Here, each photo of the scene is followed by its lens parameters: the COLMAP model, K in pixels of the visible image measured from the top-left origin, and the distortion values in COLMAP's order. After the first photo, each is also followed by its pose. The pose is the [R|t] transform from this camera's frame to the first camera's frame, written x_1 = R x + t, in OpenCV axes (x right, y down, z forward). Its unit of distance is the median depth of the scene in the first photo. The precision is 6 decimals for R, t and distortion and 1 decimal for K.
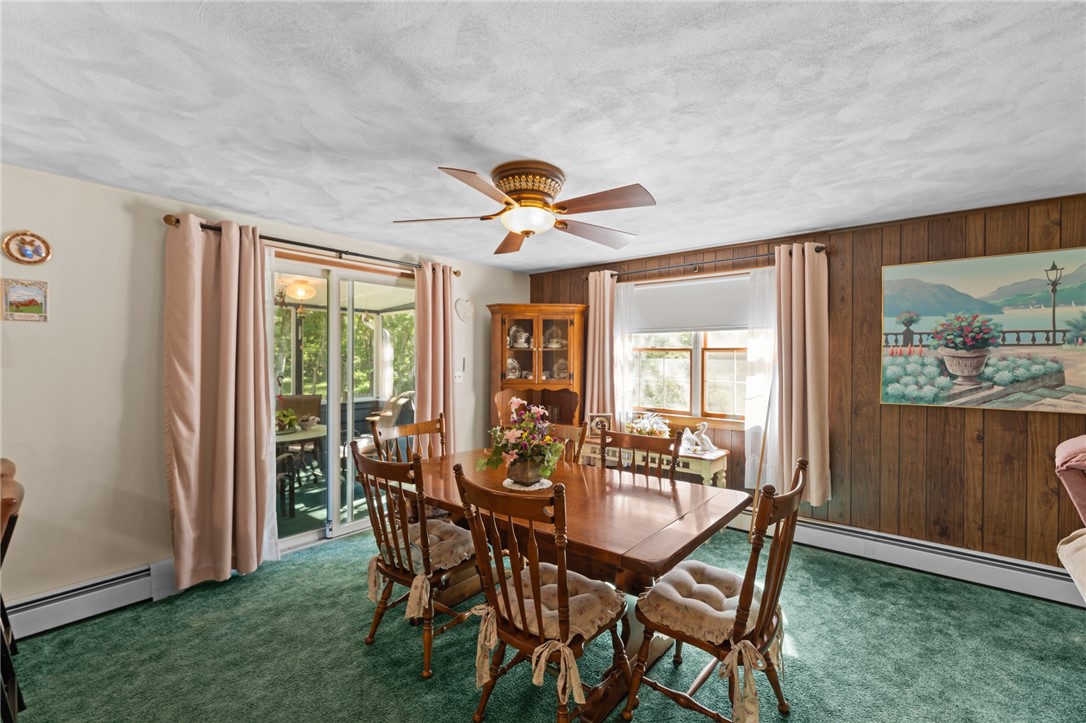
lens RADIAL K [[464.8, 0, 550.0], [0, 464.8, 359.5], [0, 0, 1]] dist [-0.003521, 0.001459]
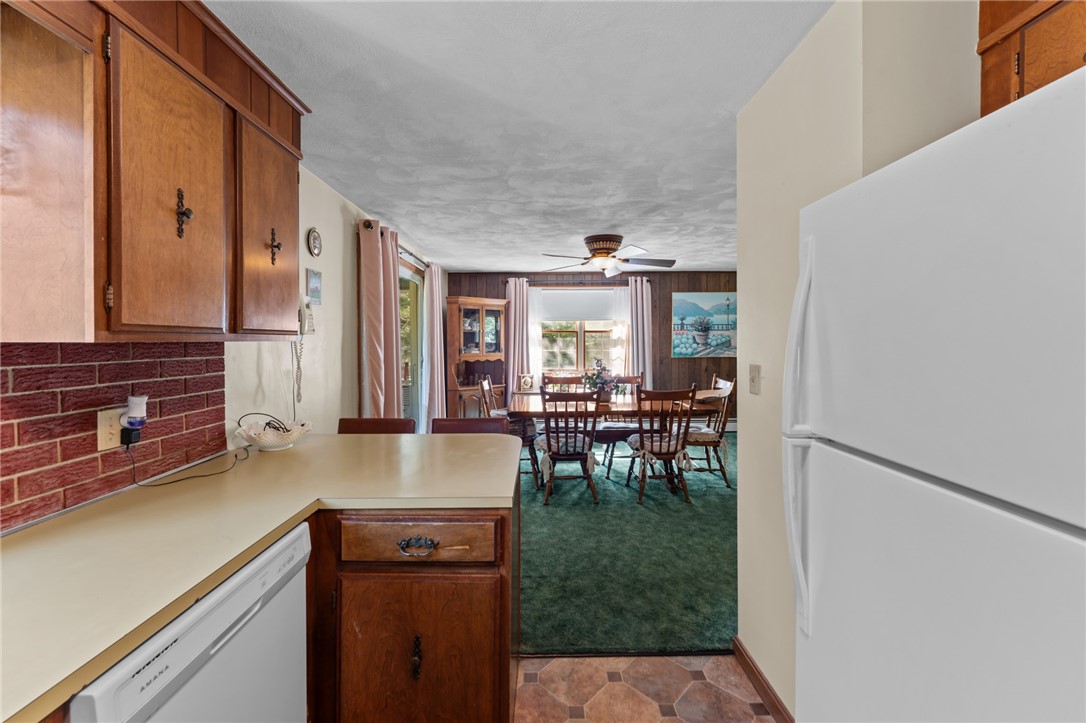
lens RADIAL K [[440.6, 0, 549.1], [0, 440.6, 343.8], [0, 0, 1]] dist [0.000271, 0.000136]
pose [[0.762324, -0.015302, 0.647015, -1.009640], [0.011137, 0.999883, 0.010526, 0.005712], [-0.647100, -0.000819, 0.762405, -0.163911]]
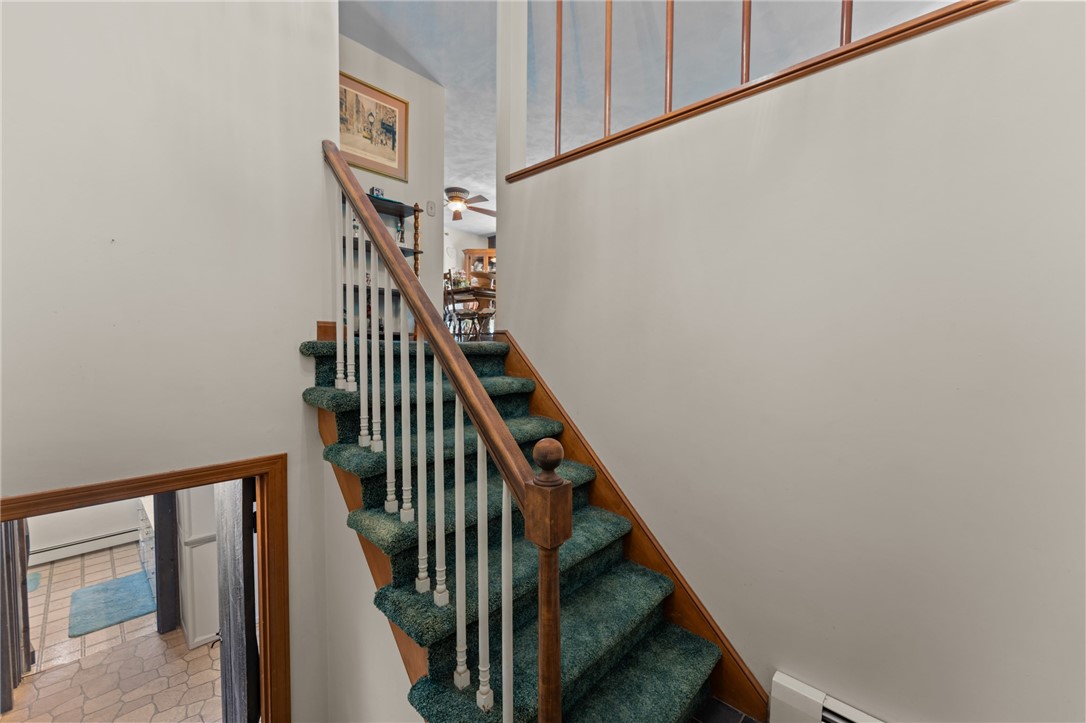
lens RADIAL K [[440.6, 0, 548.5], [0, 440.6, 352.4], [0, 0, 1]] dist [0.000271, 0.000136]
pose [[0.998334, 0.008688, -0.057048, 0.506967], [-0.007727, 0.999825, 0.017046, 0.420166], [0.057186, -0.016577, 0.998226, -1.289296]]
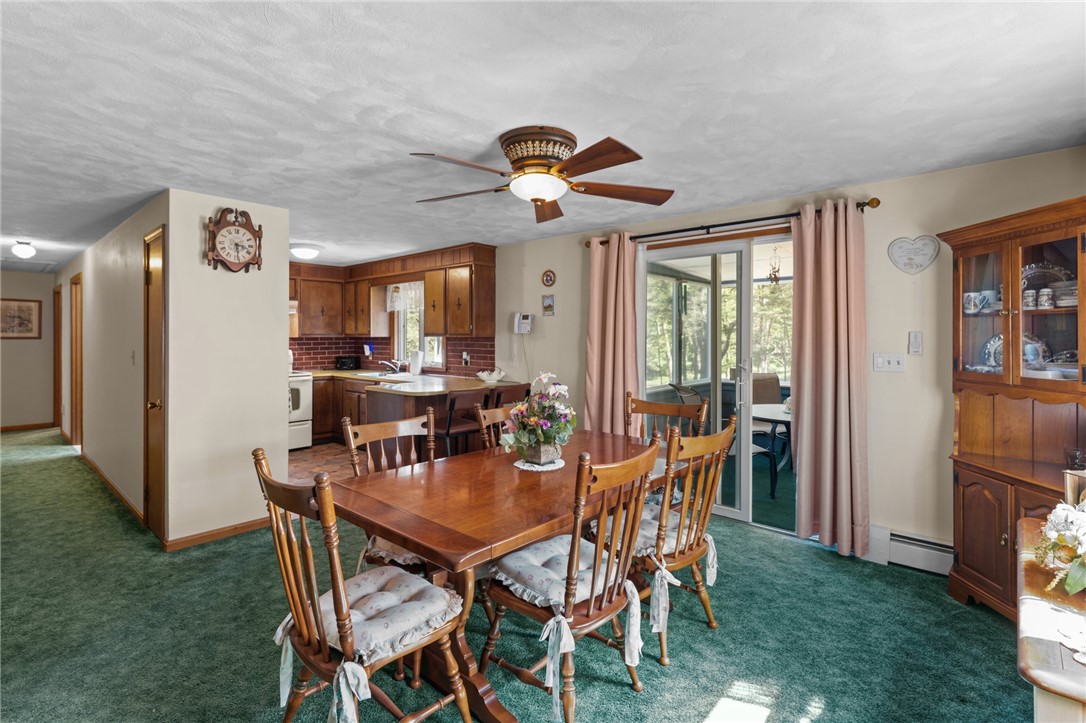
lens RADIAL K [[504.7, 0, 551.7], [0, 504.7, 338.4], [0, 0, 1]] dist [-0.005123, 0.000189]
pose [[-0.039958, -0.001964, -0.999199, 0.722436], [-0.004218, 0.999989, -0.001796, 0.010814], [0.999192, 0.004143, -0.039966, 0.801169]]
